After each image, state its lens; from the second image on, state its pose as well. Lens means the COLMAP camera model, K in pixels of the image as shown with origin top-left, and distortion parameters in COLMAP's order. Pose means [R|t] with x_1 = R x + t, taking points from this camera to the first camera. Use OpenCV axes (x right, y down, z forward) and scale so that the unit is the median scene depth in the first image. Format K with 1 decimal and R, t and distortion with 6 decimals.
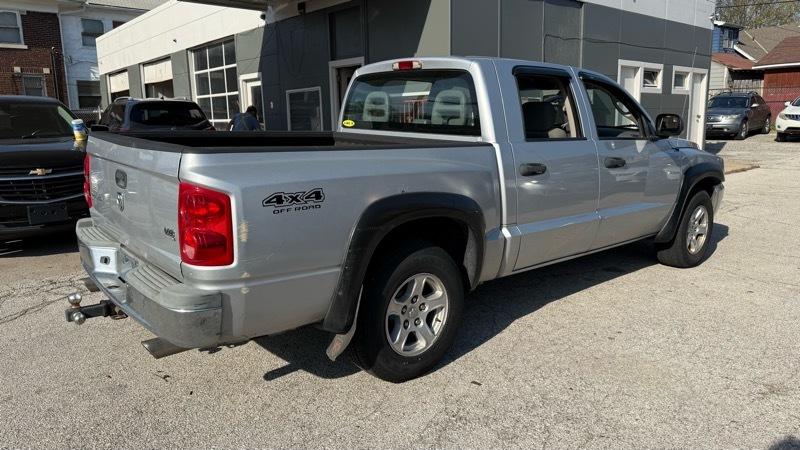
lens RADIAL K [[591.4, 0, 378.1], [0, 591.4, 224.1], [0, 0, 1]] dist [0.002313, -0.000676]
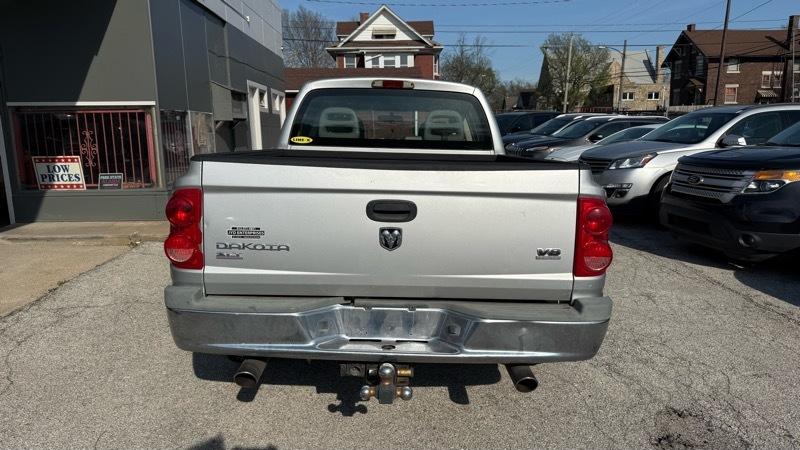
lens RADIAL K [[591.1, 0, 404.0], [0, 591.1, 220.5], [0, 0, 1]] dist [0.001373, -0.011342]
pose [[0.602801, -0.113216, 0.789819, -0.730499], [0.137844, 0.989775, 0.036675, -0.061984], [-0.785895, 0.086764, 0.612243, 0.344385]]
